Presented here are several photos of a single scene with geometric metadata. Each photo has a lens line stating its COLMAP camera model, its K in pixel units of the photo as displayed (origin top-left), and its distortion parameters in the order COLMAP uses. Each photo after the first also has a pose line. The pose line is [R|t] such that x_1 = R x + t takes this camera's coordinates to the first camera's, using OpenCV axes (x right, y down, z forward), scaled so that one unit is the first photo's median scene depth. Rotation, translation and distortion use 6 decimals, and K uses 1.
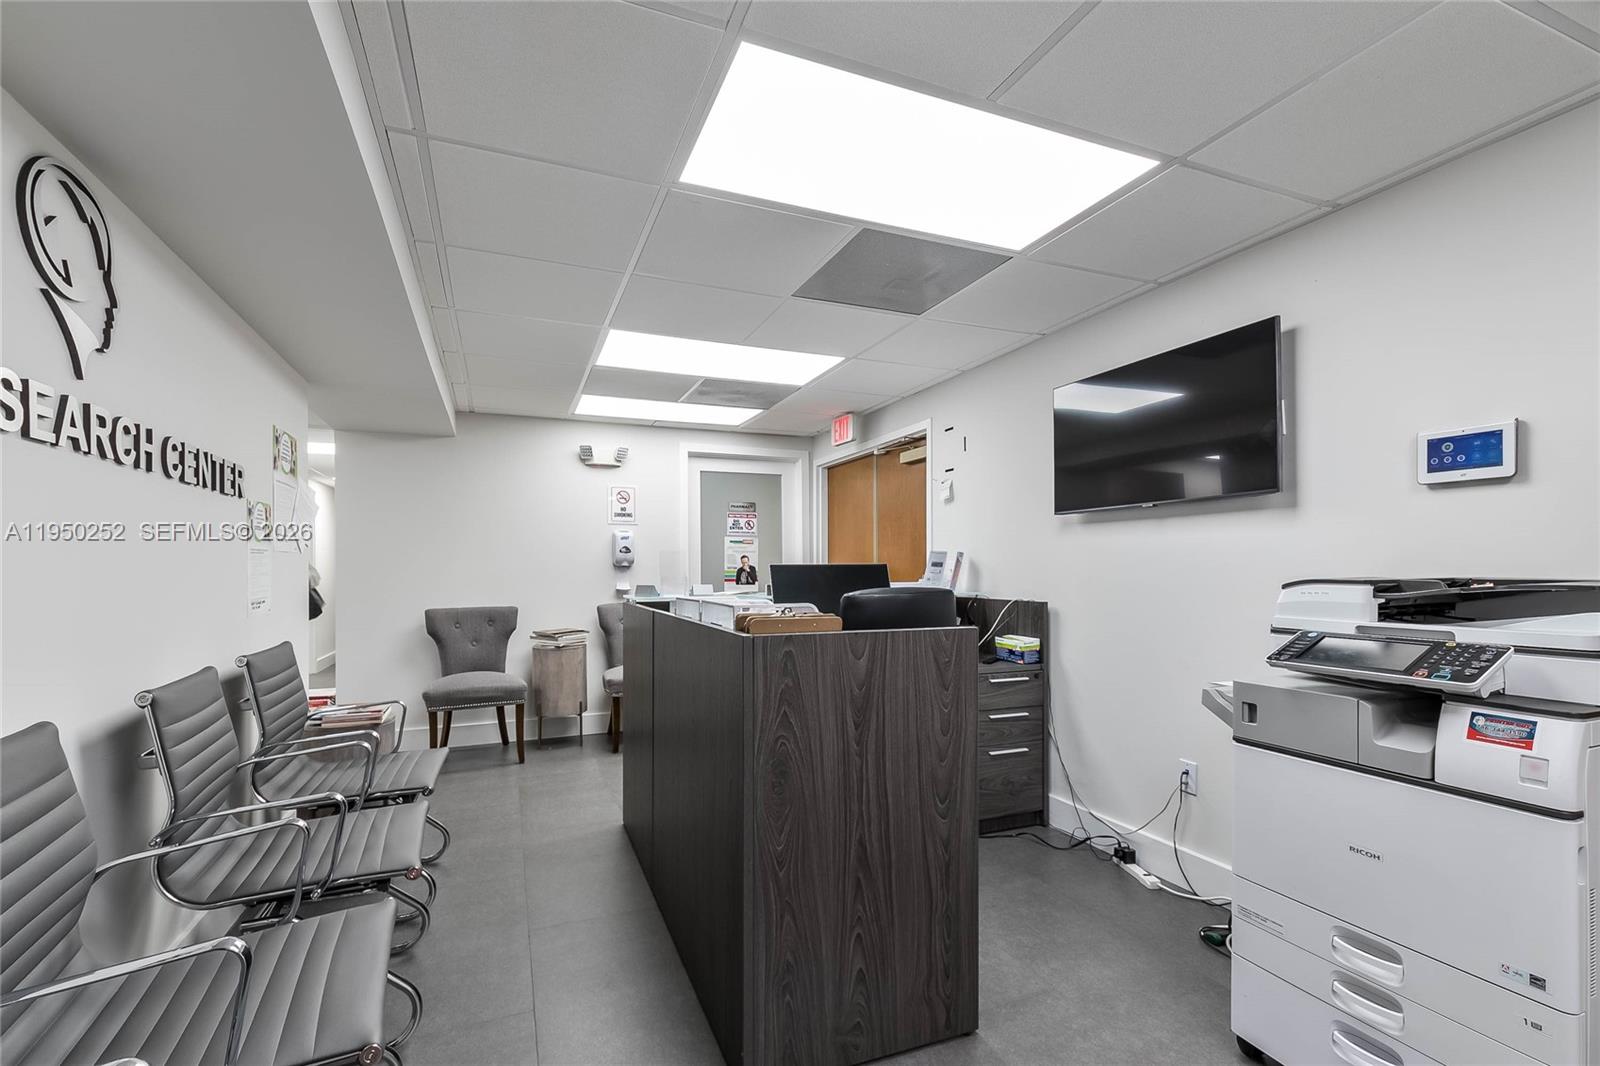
lens RADIAL K [[704.8, 0, 784.4], [0, 704.8, 567.6], [0, 0, 1]] dist [0.002373, 0.000522]
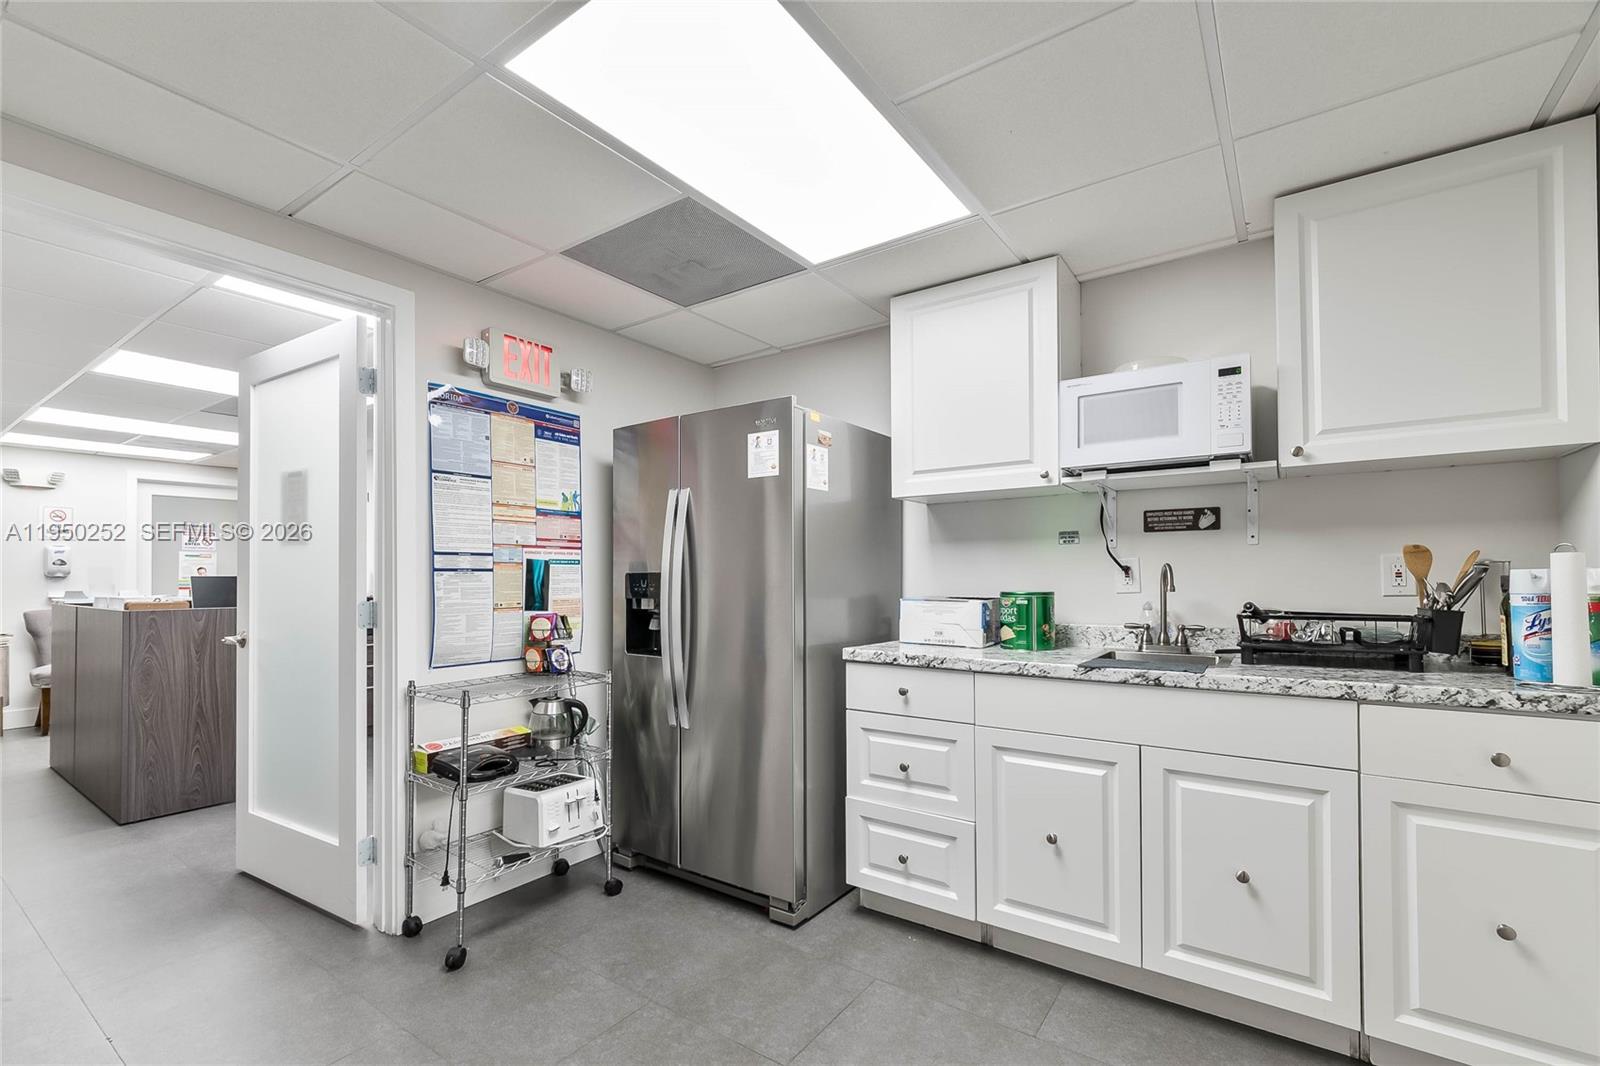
lens RADIAL K [[704.8, 0, 784.4], [0, 704.8, 567.6], [0, 0, 1]] dist [0.002373, 0.000522]
pose [[0.844775, 0.007065, 0.535074, 0.237772], [-0.000476, 0.999922, -0.012452, -0.004595], [-0.535121, 0.010264, 0.844713, -0.922399]]
